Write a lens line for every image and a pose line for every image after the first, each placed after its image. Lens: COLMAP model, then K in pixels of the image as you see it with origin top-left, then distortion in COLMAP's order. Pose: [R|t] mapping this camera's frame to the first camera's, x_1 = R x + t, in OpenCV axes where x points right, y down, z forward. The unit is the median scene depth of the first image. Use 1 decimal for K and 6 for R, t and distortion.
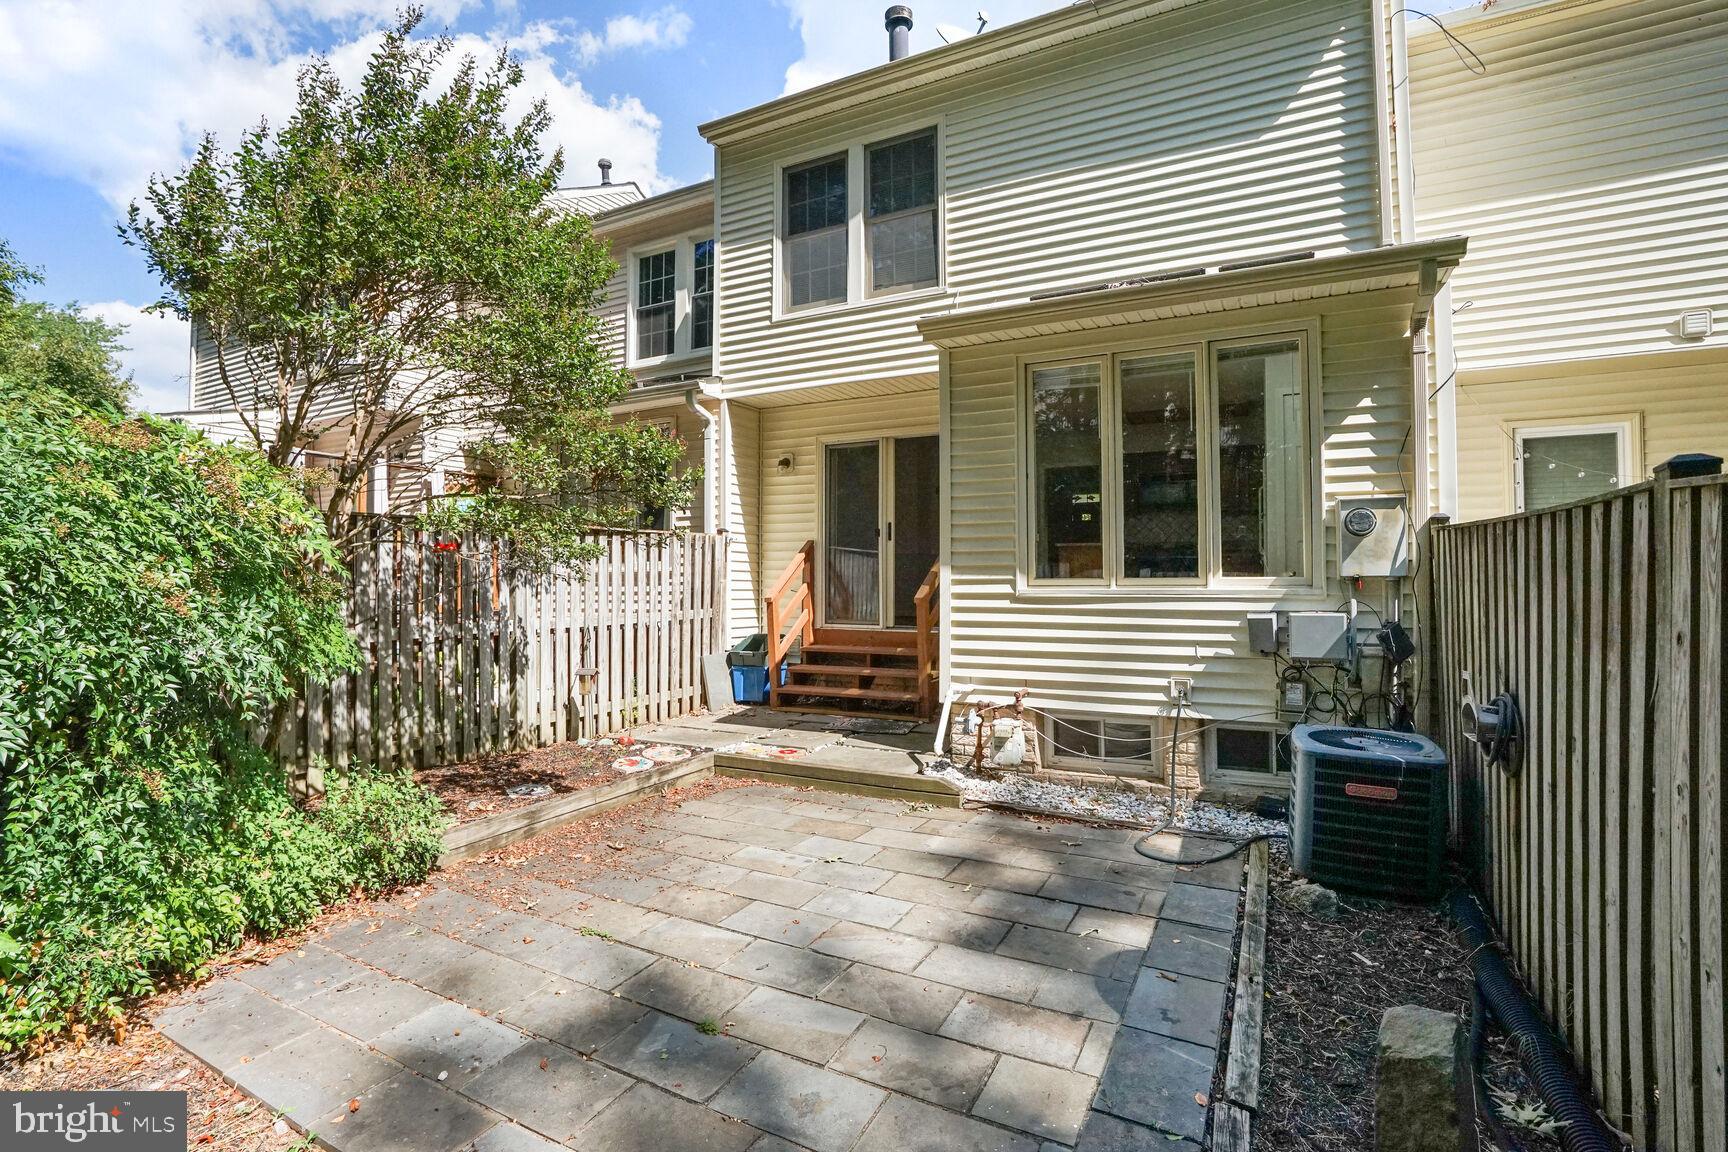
lens RADIAL K [[792.3, 0, 864.0], [0, 792.3, 576.0], [0, 0, 1]] dist [-0.065518, 0.024983]
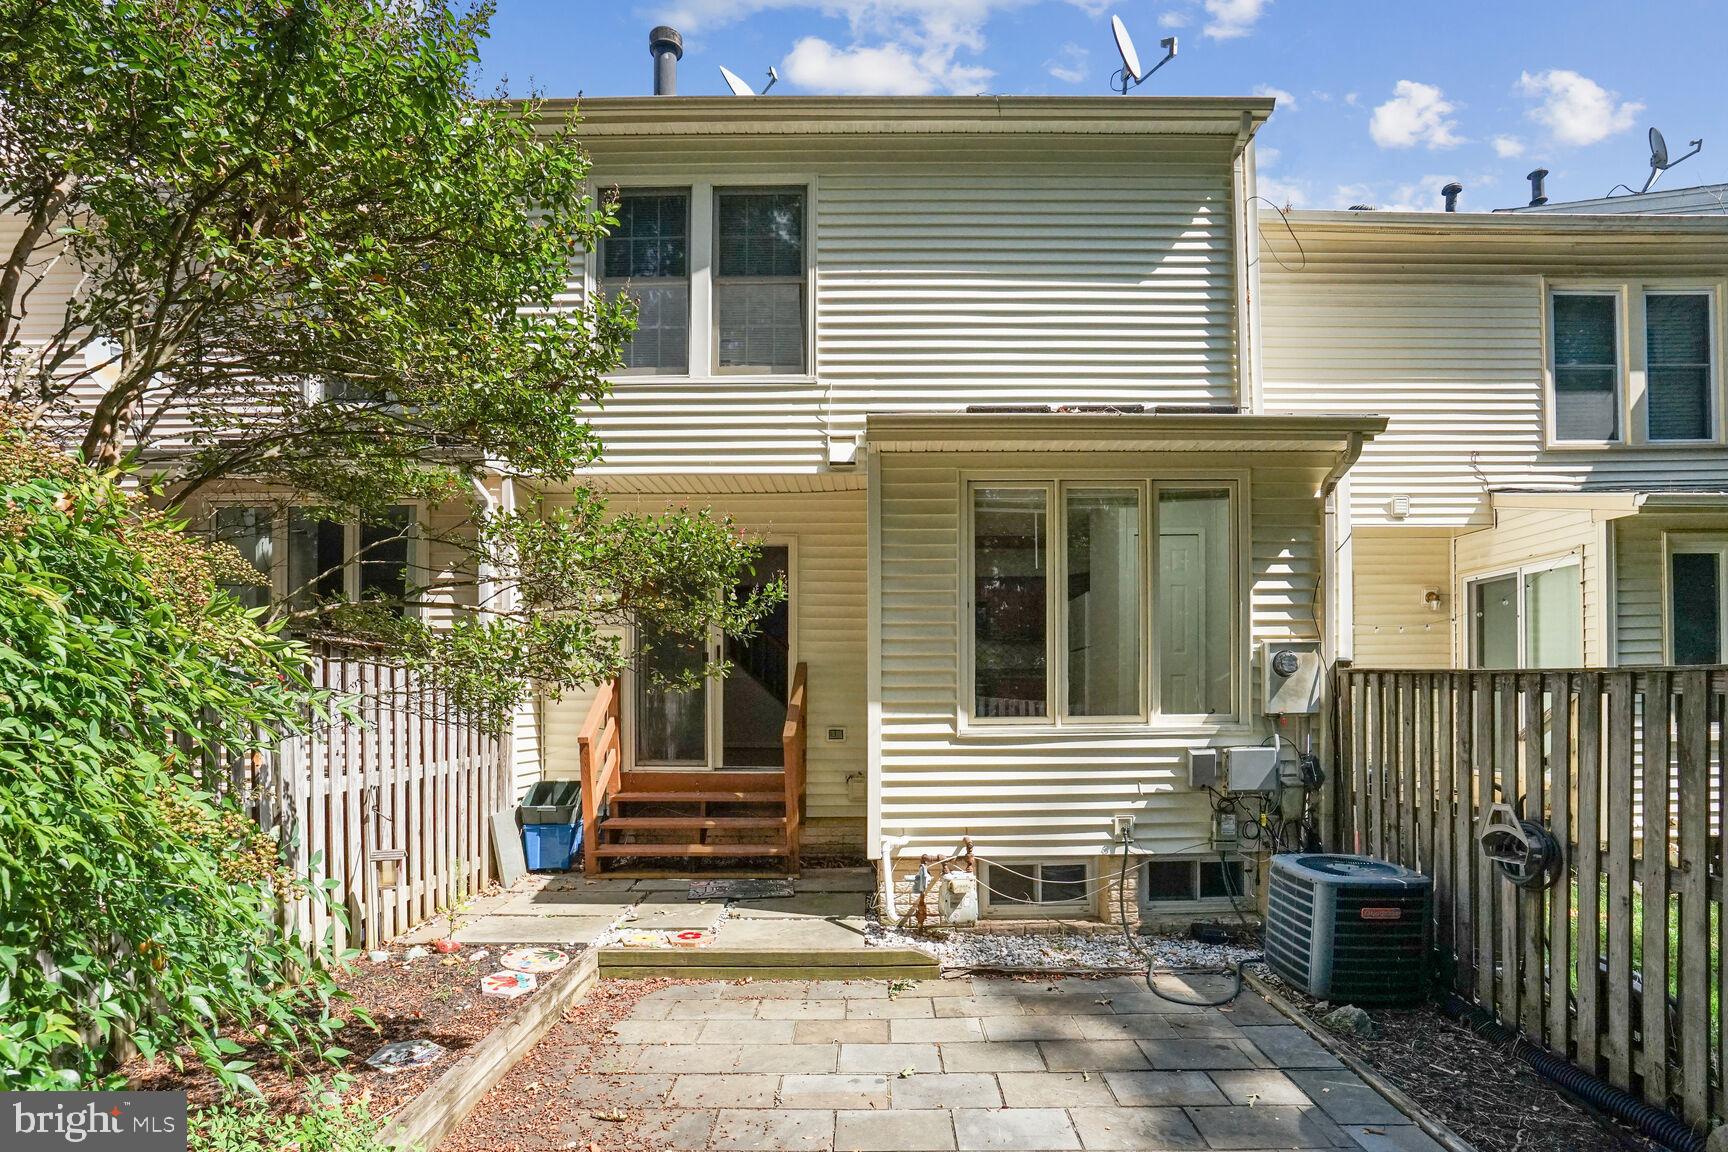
lens RADIAL K [[832.9, 0, 864.7], [0, 832.9, 713.9], [0, 0, 1]] dist [-0.066626, 0.031279]
pose [[0.890707, -0.010333, 0.454460, -0.345160], [-0.000944, 0.999697, 0.024581, -0.023017], [-0.454576, -0.022323, 0.890428, 0.202489]]
